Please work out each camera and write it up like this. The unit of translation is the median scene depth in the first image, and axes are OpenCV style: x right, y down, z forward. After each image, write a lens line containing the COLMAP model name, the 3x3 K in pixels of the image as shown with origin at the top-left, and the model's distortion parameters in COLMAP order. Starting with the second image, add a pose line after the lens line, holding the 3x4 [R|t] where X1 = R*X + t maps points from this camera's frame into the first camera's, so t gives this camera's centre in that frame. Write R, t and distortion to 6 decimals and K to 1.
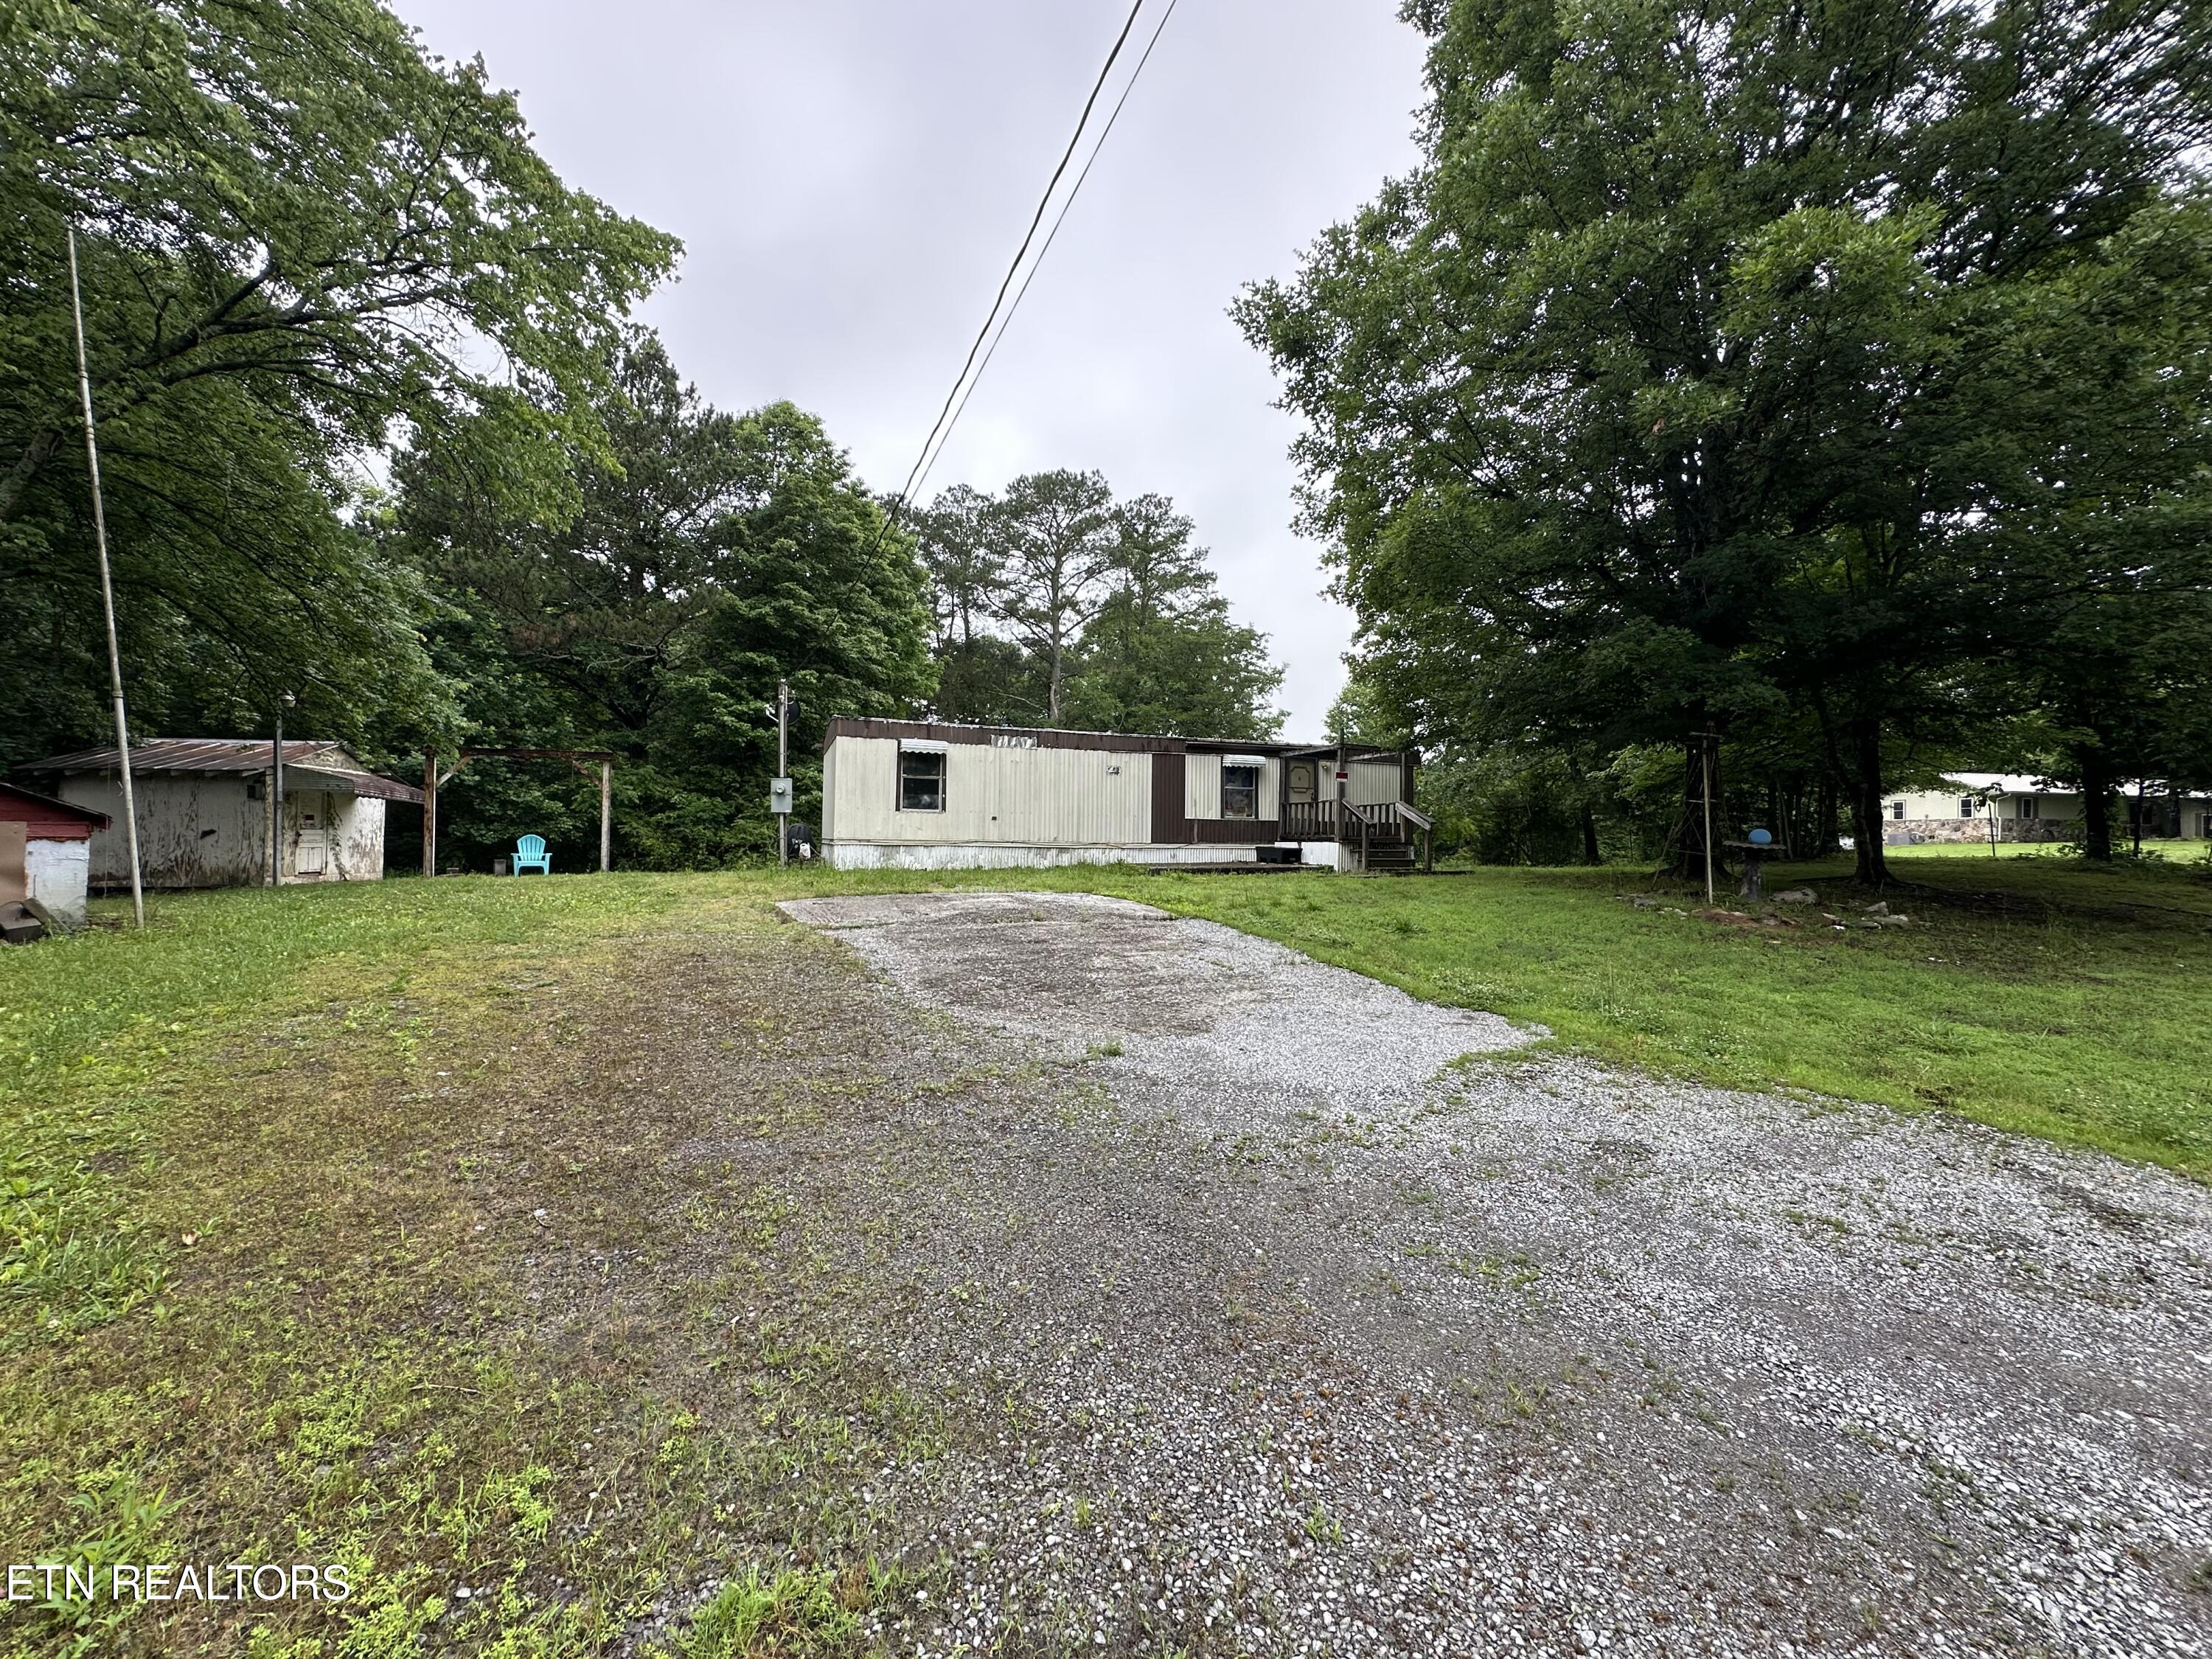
lens RADIAL K [[887.1, 0, 1110.5], [0, 887.1, 826.8], [0, 0, 1]] dist [-0.005272, 0.001056]
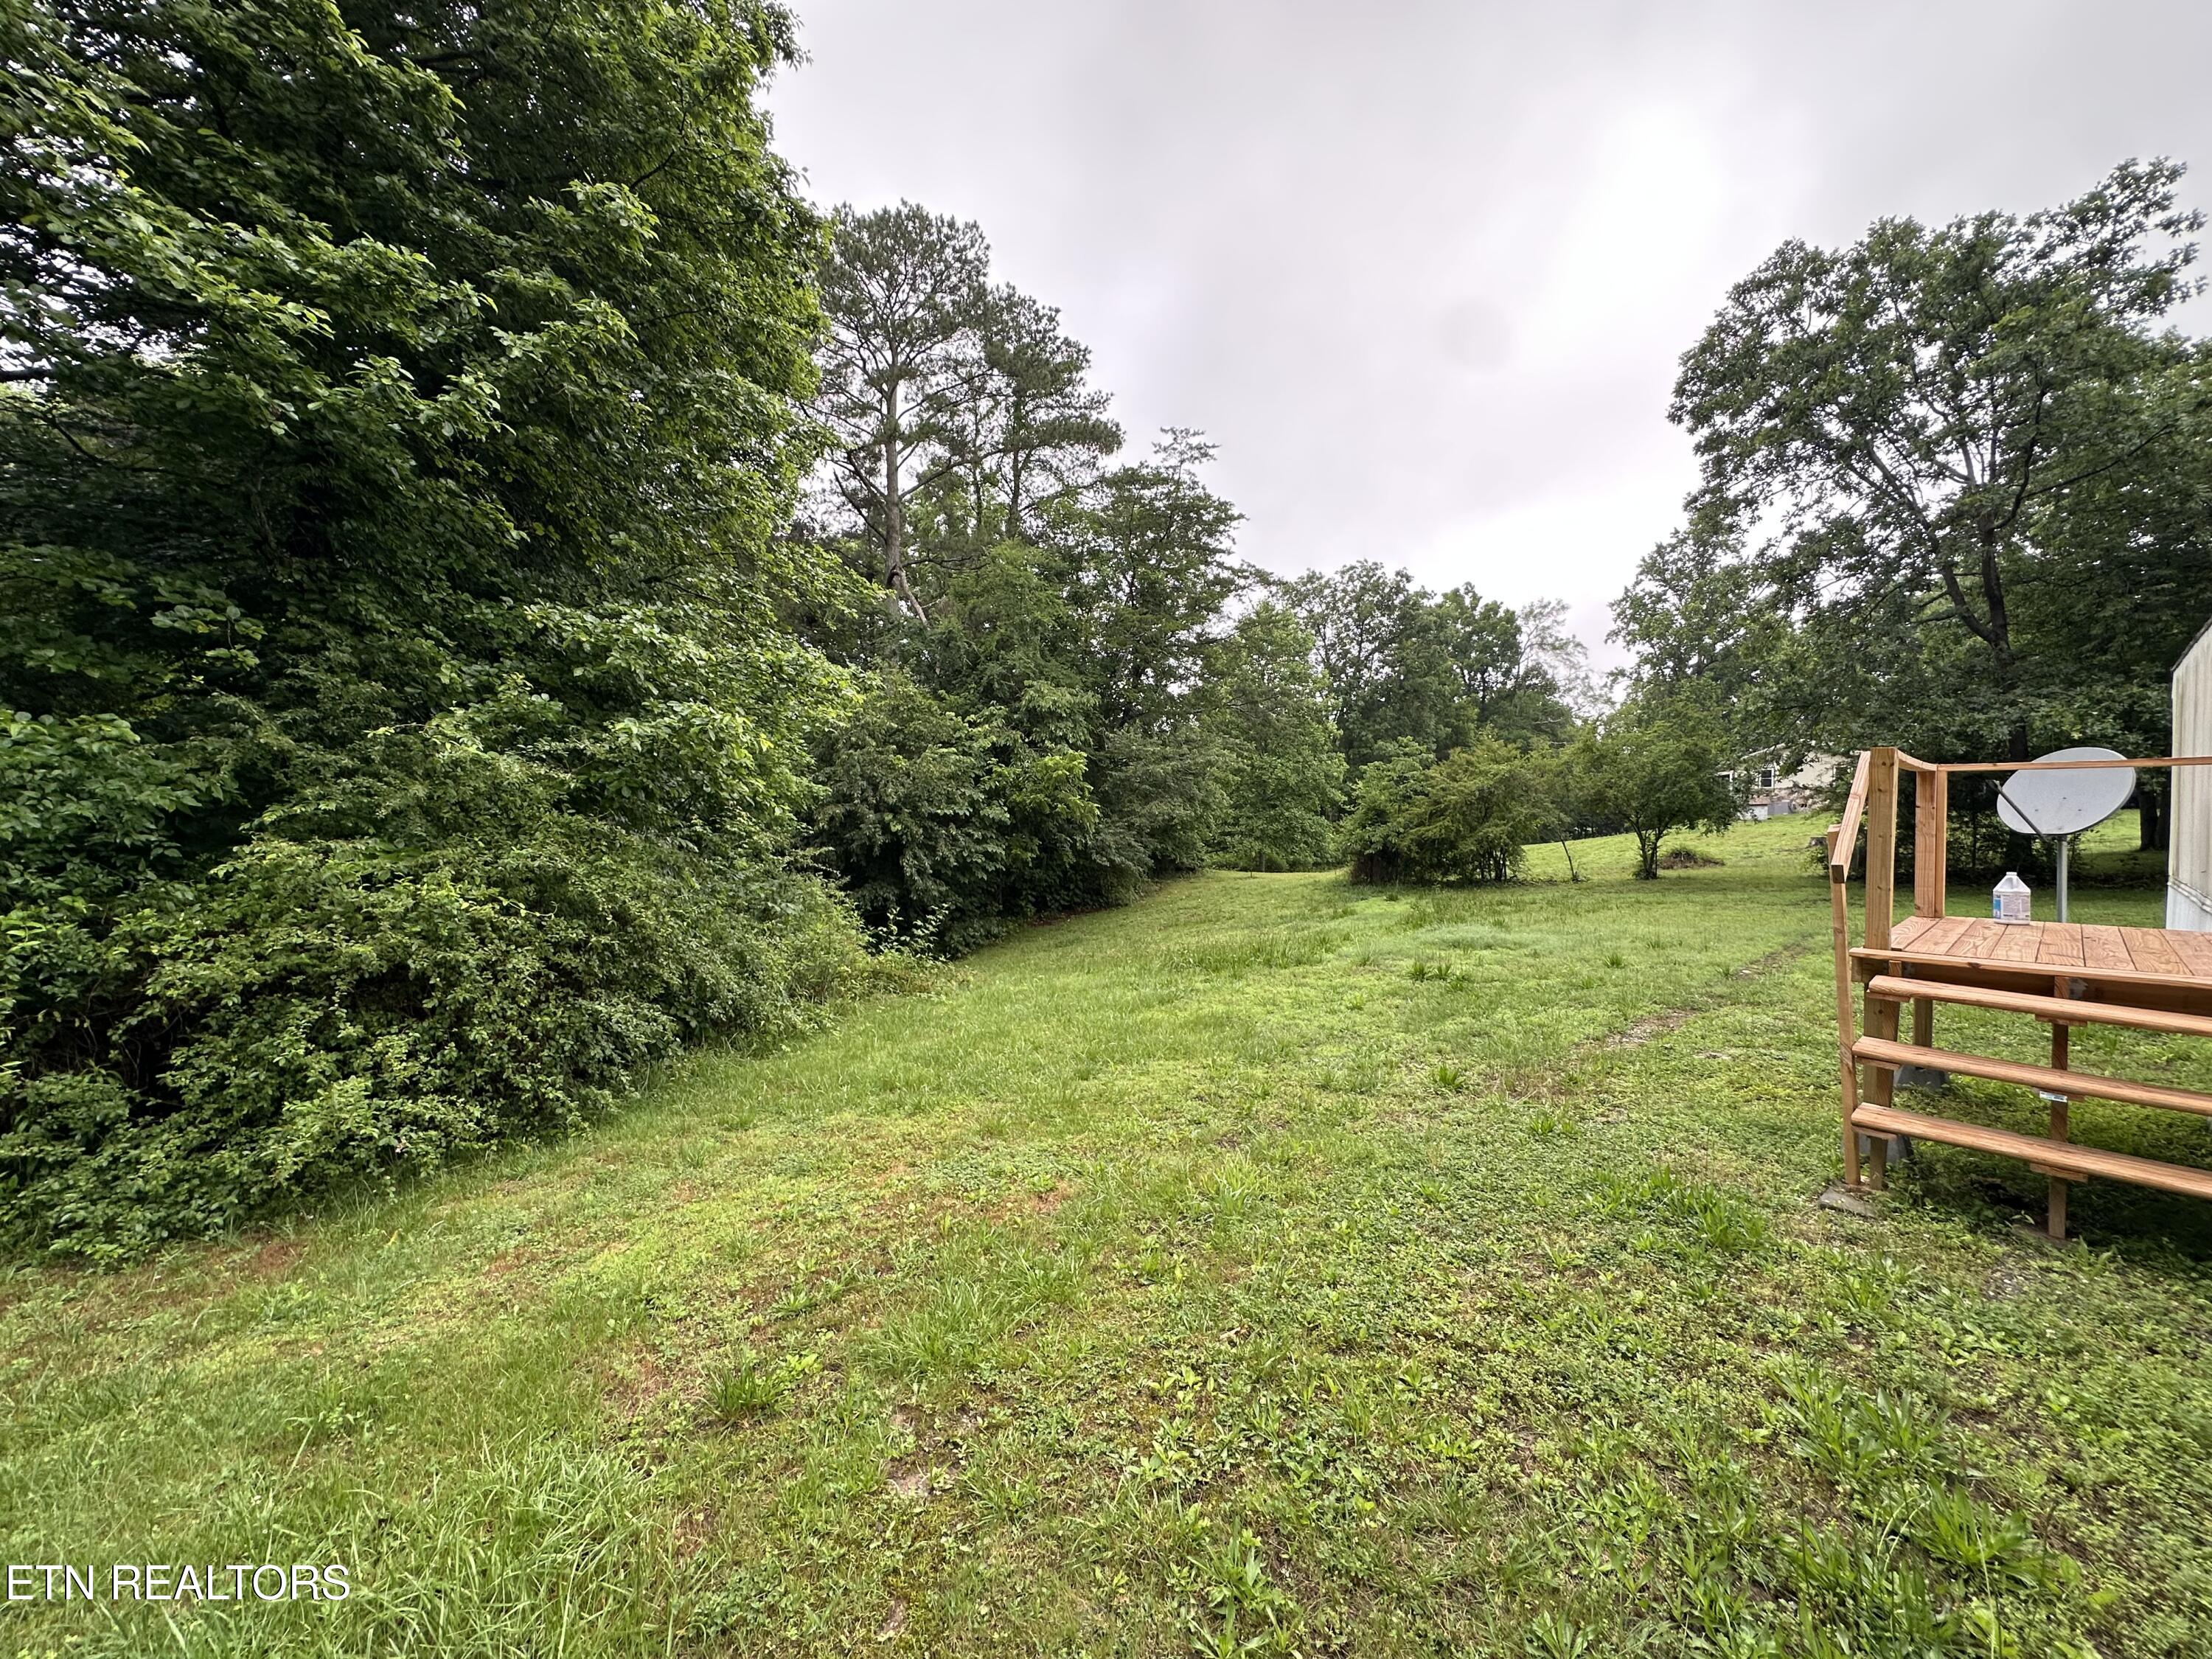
lens RADIAL K [[887.1, 0, 1102.3], [0, 887.1, 829.3], [0, 0, 1]] dist [-0.005272, 0.001056]
pose [[0.919176, -0.006241, 0.393798, -0.428534], [-0.000174, 0.999868, 0.016252, -0.016860], [-0.393847, -0.015006, 0.919053, 0.985126]]
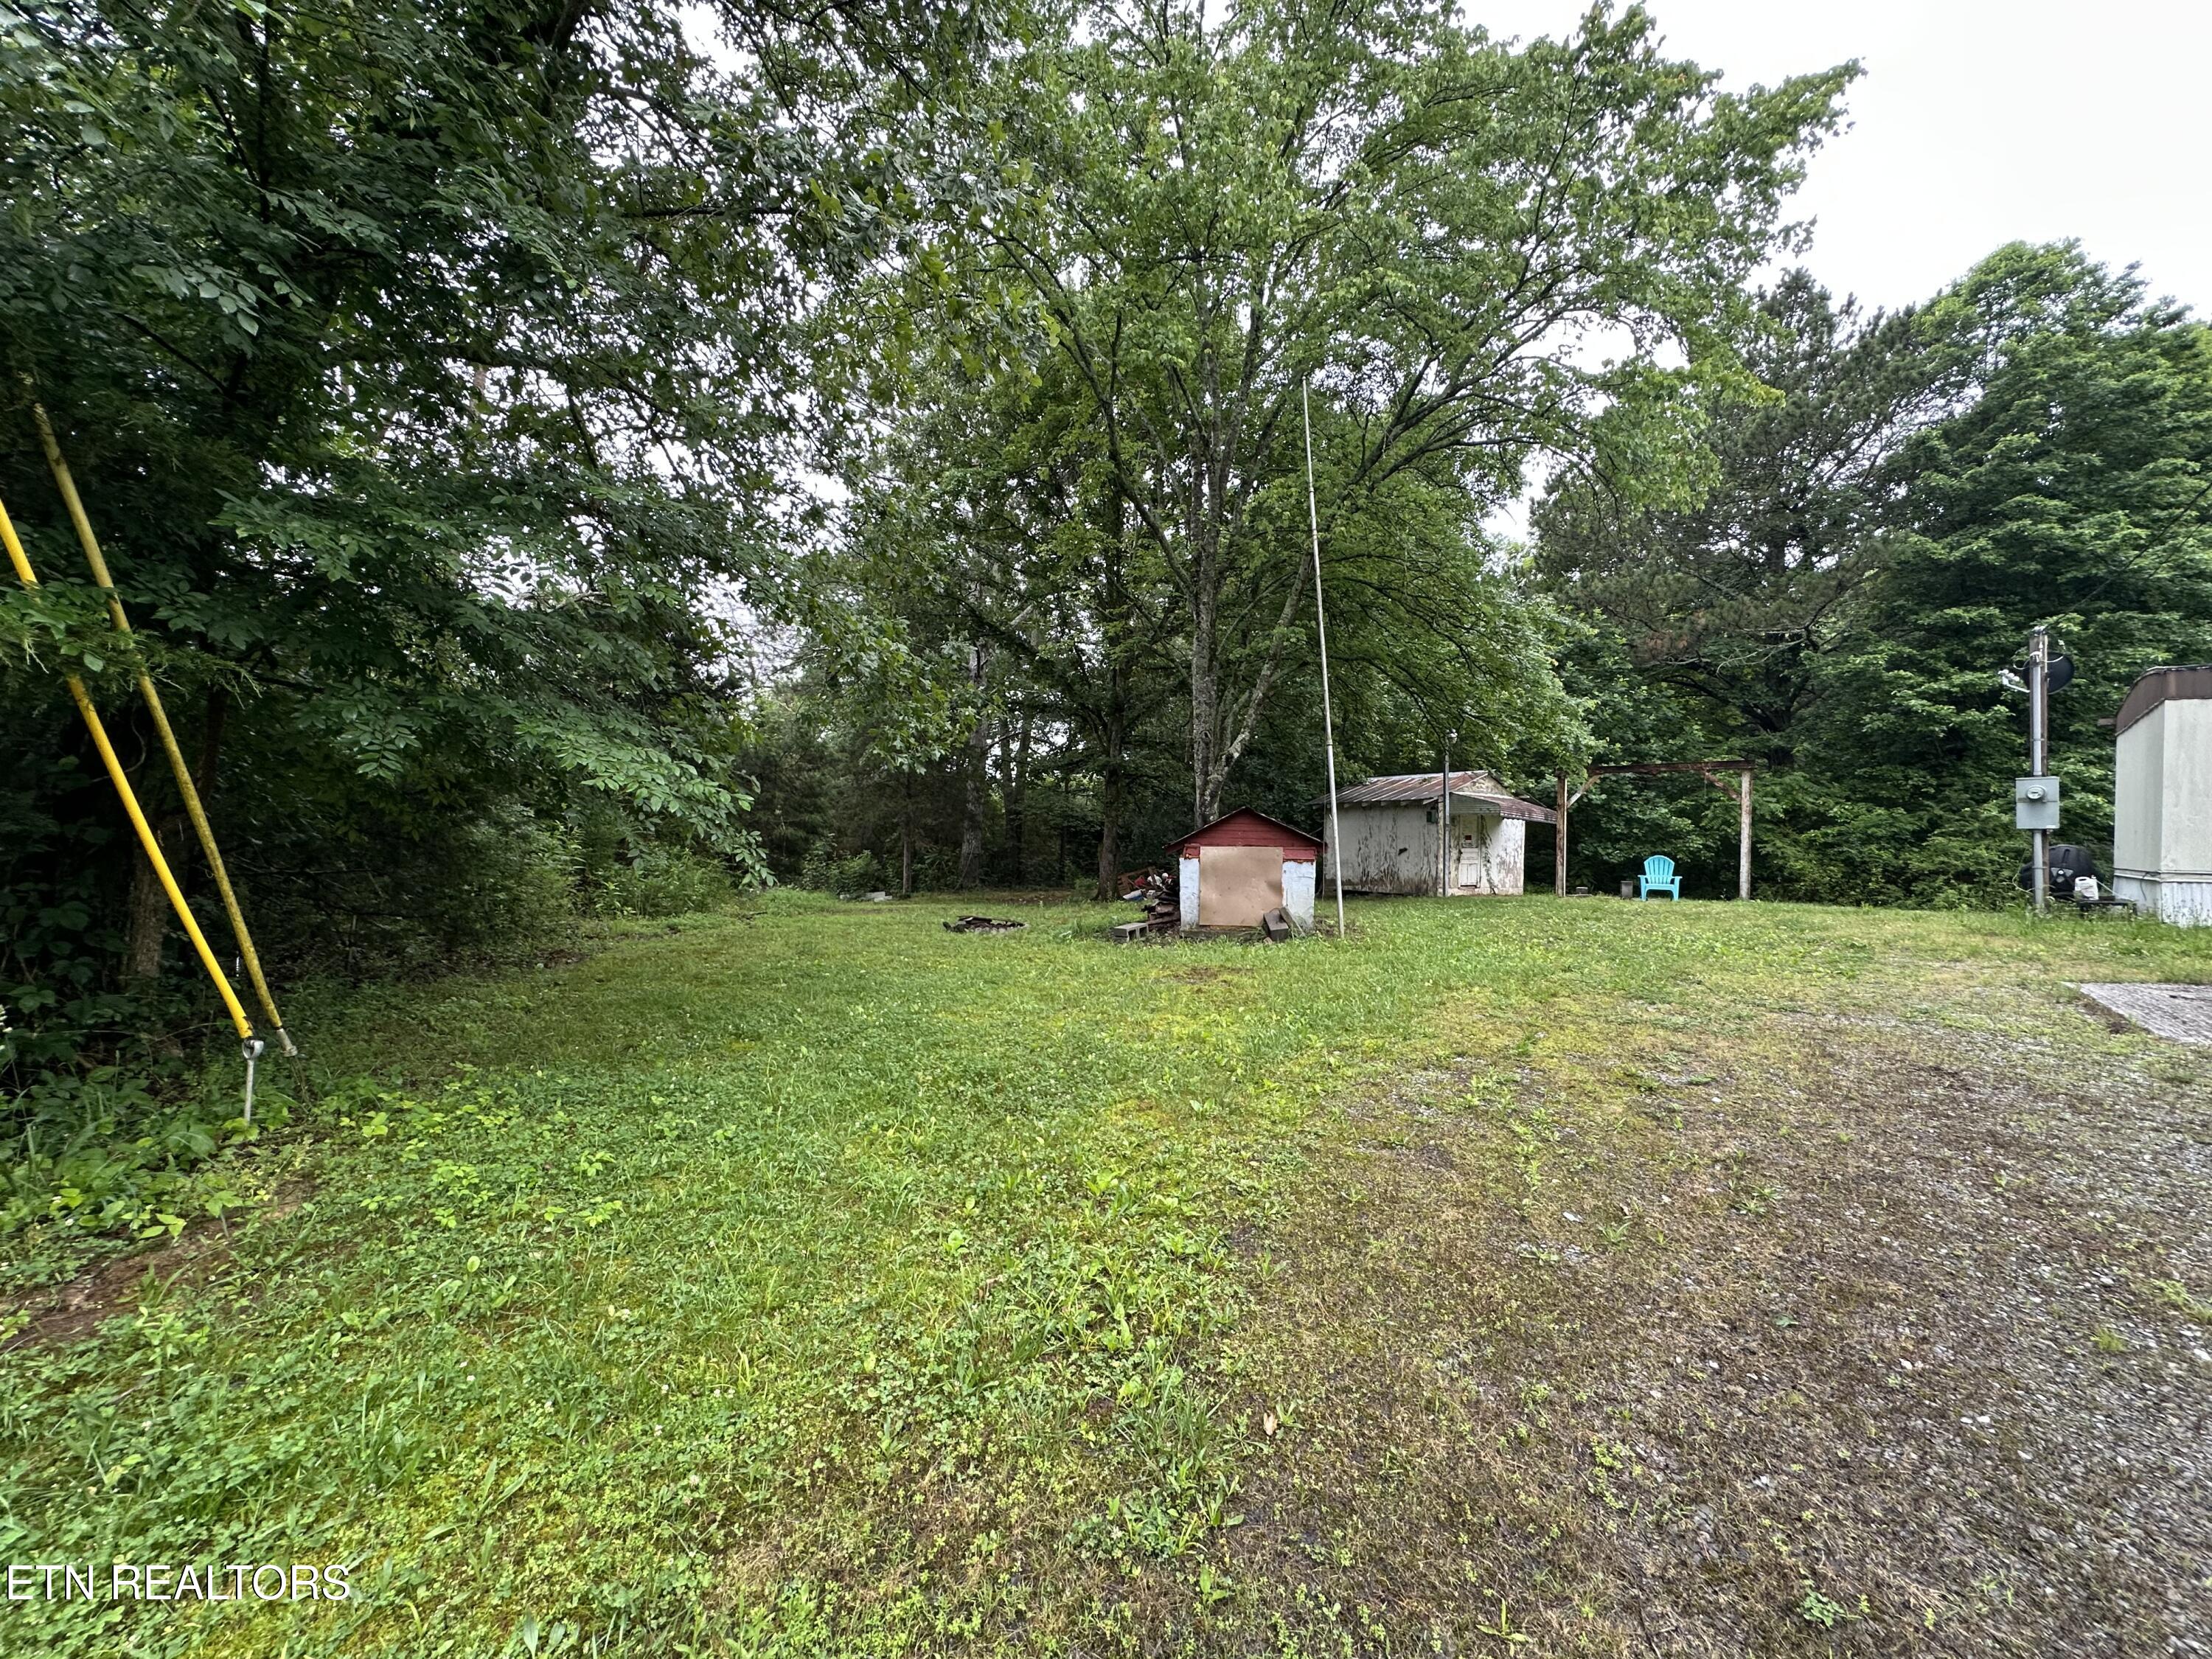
lens RADIAL K [[887.1, 0, 1104.5], [0, 887.1, 834.4], [0, 0, 1]] dist [-0.005272, 0.001056]
pose [[0.423452, -0.005918, -0.905899, -0.058476], [-0.001322, 0.999974, -0.007150, -0.005575], [0.905918, 0.004226, 0.423433, 0.078381]]
